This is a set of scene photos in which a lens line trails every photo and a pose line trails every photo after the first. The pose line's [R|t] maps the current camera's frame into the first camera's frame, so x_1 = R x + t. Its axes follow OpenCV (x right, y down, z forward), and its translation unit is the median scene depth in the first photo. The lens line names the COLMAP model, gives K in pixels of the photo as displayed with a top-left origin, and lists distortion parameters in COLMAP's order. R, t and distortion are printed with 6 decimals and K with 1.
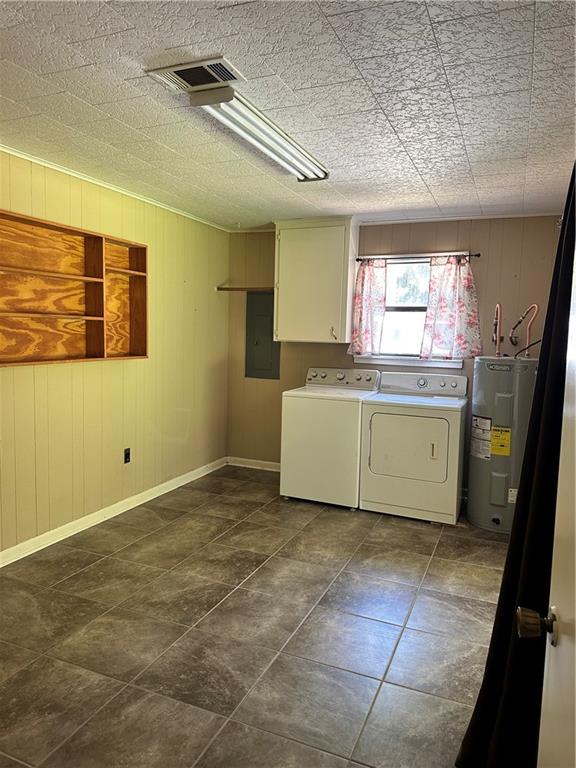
lens RADIAL K [[539.4, 0, 283.6], [0, 539.4, 380.7], [0, 0, 1]] dist [0.072348, -0.082604]
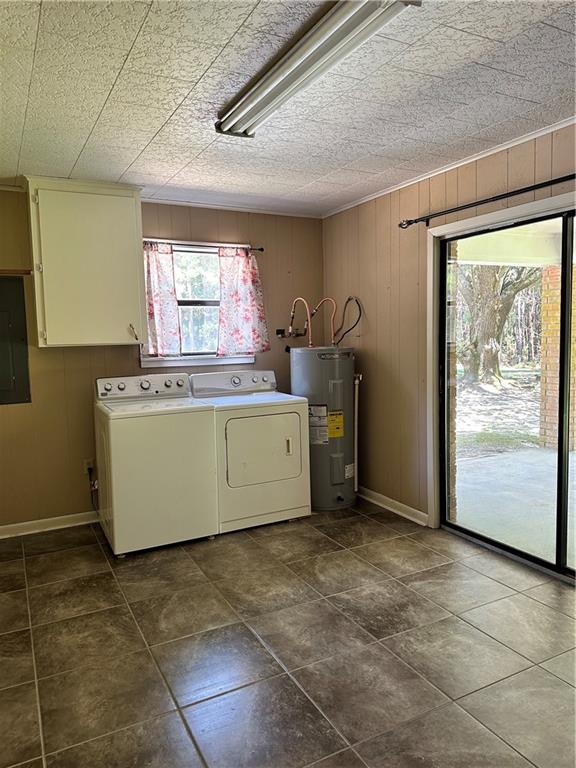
lens RADIAL K [[539.4, 0, 289.1], [0, 539.4, 377.0], [0, 0, 1]] dist [0.072348, -0.082604]
pose [[0.629929, -0.102667, 0.769837, -0.432749], [0.113805, 0.992727, 0.039270, -0.031304], [-0.768270, 0.062874, 0.637031, 0.359559]]
